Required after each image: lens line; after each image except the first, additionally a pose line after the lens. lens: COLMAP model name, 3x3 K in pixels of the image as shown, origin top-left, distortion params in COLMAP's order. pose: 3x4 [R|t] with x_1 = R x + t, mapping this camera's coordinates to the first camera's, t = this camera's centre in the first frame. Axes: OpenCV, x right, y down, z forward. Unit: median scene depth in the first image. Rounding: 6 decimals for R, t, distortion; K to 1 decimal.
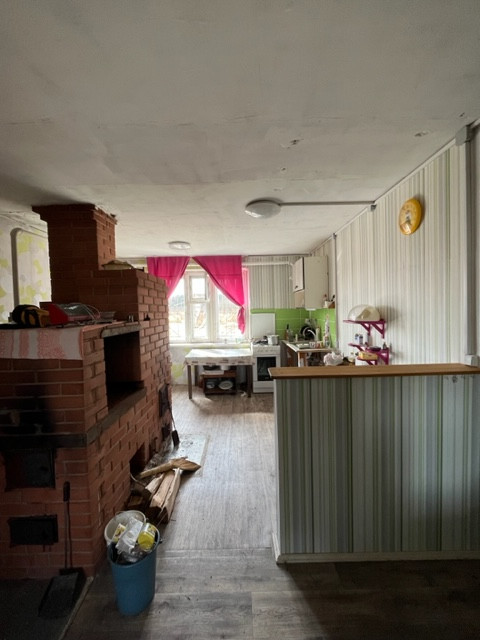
lens RADIAL K [[256.8, 0, 238.7], [0, 256.8, 319.3], [0, 0, 1]] dist [-0.001575, -0.000415]
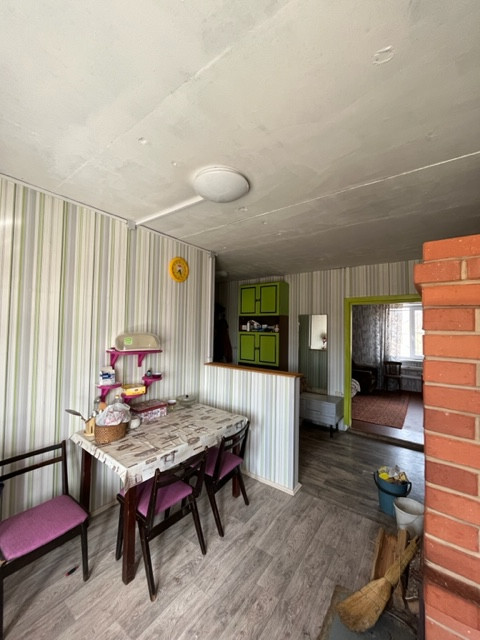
lens RADIAL K [[256.8, 0, 238.7], [0, 256.8, 319.3], [0, 0, 1]] dist [-0.001575, -0.000415]
pose [[-0.807664, 0.030657, 0.588845, -0.339516], [0.024290, 0.999530, -0.018722, -0.081334], [-0.589142, -0.000818, -0.808029, 1.618413]]
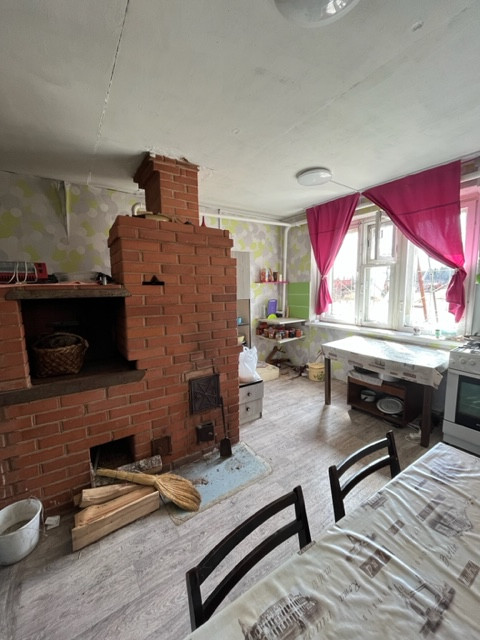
lens RADIAL K [[257.9, 0, 240.2], [0, 257.9, 317.7], [0, 0, 1]] dist [-0.003141, -0.000379]
pose [[0.568601, 0.112758, -0.814849, 0.399253], [-0.034152, 0.992943, 0.113572, 0.005201], [0.821904, -0.036748, 0.568439, 0.740590]]
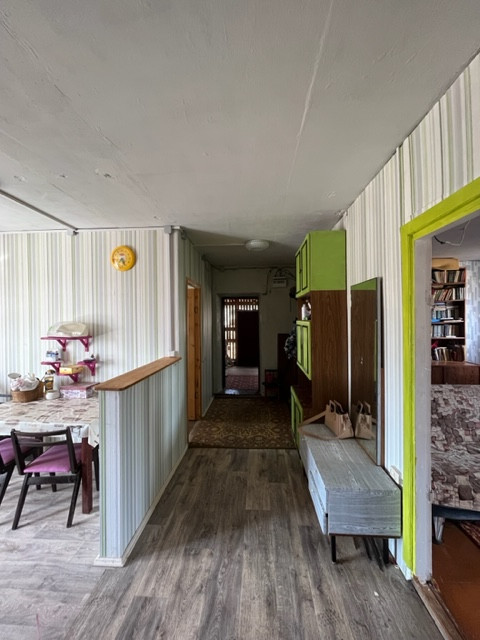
lens RADIAL K [[257.9, 0, 240.2], [0, 257.9, 317.7], [0, 0, 1]] dist [-0.003141, -0.000379]
pose [[0.061996, 0.028099, 0.997681, -0.556001], [0.042806, 0.998609, -0.030785, -0.010288], [-0.997158, 0.044615, 0.060707, 0.253005]]
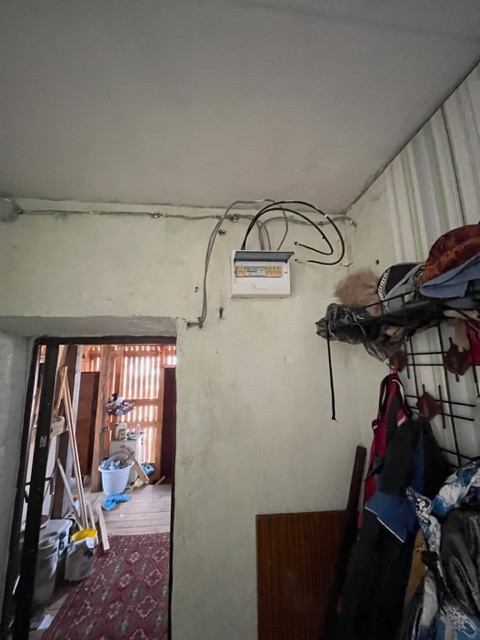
lens RADIAL K [[244.8, 0, 240.7], [0, 244.8, 316.8], [0, 0, 1]] dist [0.000367, -0.000041]
pose [[-0.107252, 0.210250, 0.971747, 1.034748], [0.047897, 0.977342, -0.206174, -0.168540], [-0.993077, 0.024432, -0.114892, 0.148585]]
